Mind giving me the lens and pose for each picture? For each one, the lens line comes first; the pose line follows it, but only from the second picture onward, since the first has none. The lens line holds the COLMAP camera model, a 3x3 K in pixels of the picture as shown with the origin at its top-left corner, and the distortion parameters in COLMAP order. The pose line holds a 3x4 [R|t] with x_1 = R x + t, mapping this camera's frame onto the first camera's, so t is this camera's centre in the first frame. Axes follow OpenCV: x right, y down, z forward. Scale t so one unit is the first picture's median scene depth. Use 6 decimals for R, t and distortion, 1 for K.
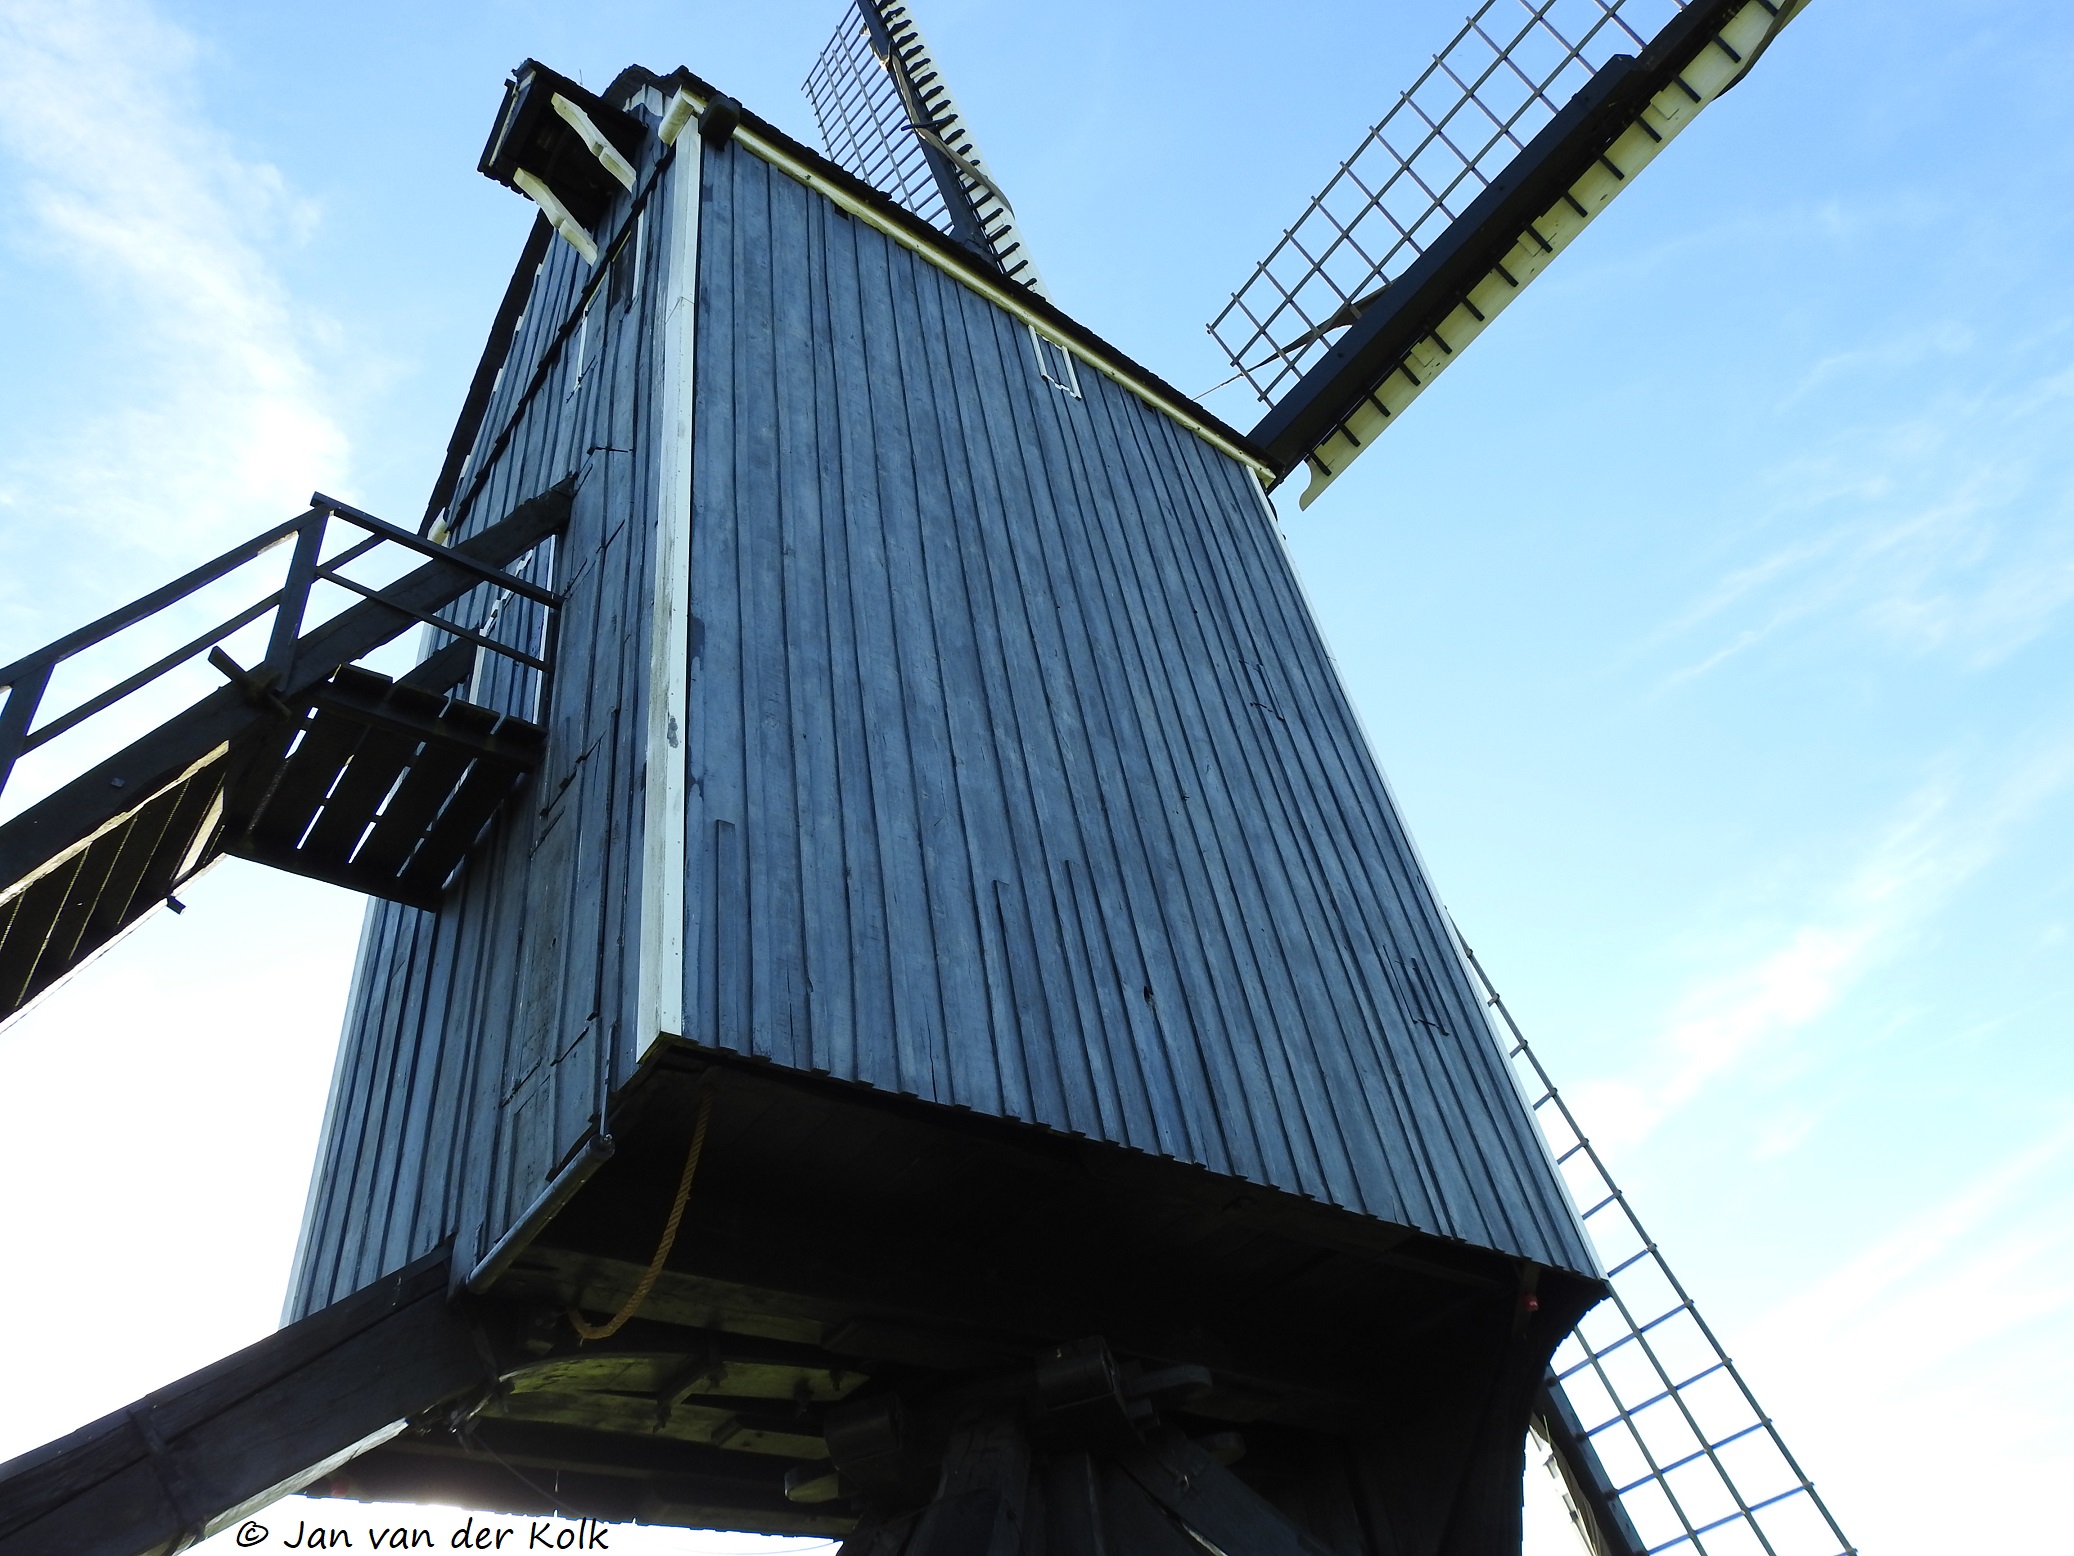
lens RADIAL K [[1478.8, 0, 1037.0], [0, 1478.8, 778.0], [0, 0, 1]] dist [0.002823, 0.000138]
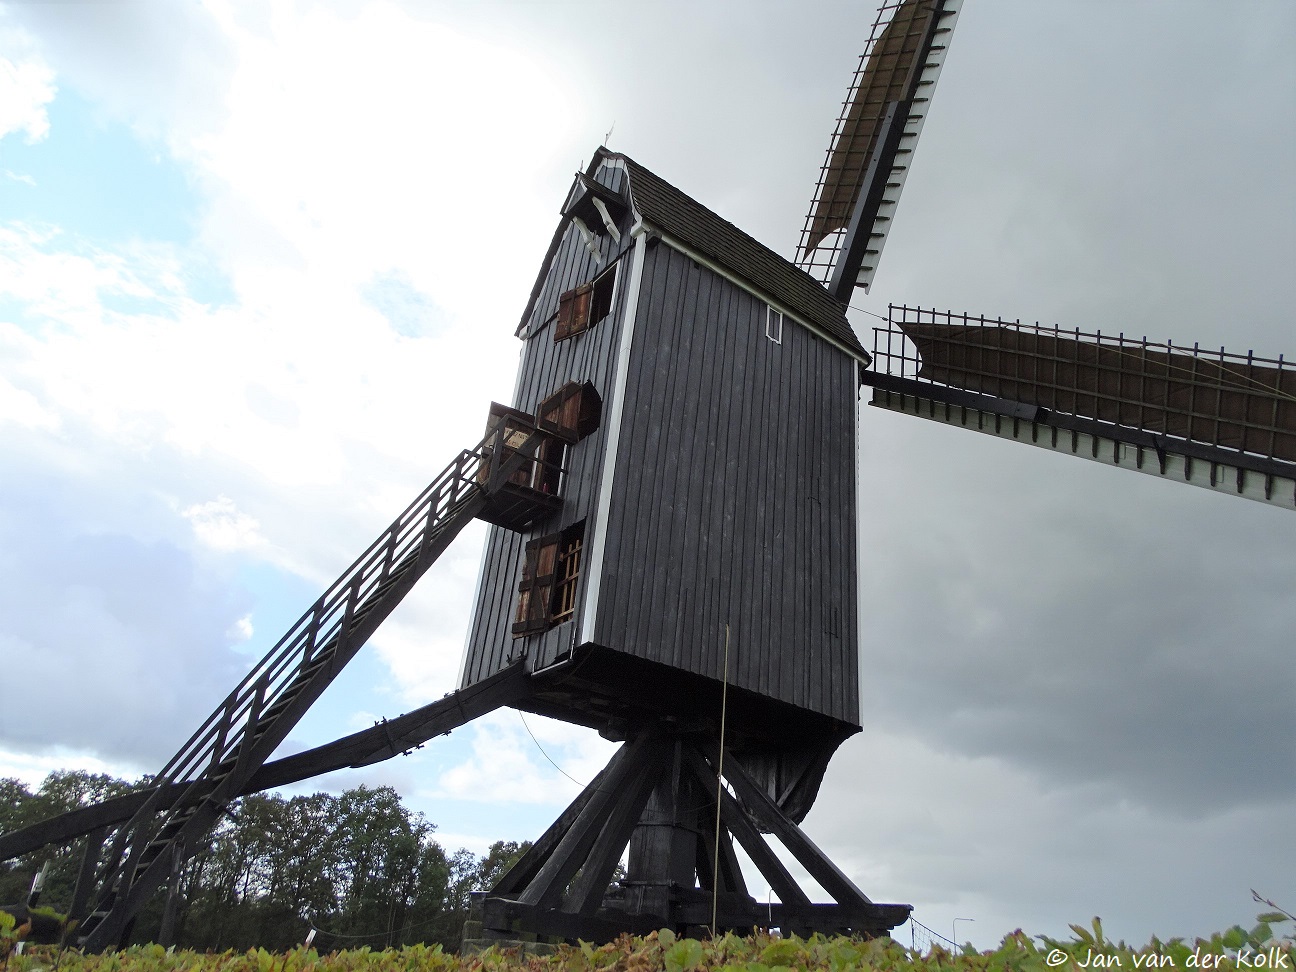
lens RADIAL K [[893.2, 0, 648.0], [0, 893.2, 486.0], [0, 0, 1]] dist [-0.000140, -0.001108]
pose [[0.968974, 0.206671, -0.135557, 0.080970], [-0.159978, 0.942504, 0.293415, -0.531925], [0.188404, -0.262626, 0.946325, -0.630321]]
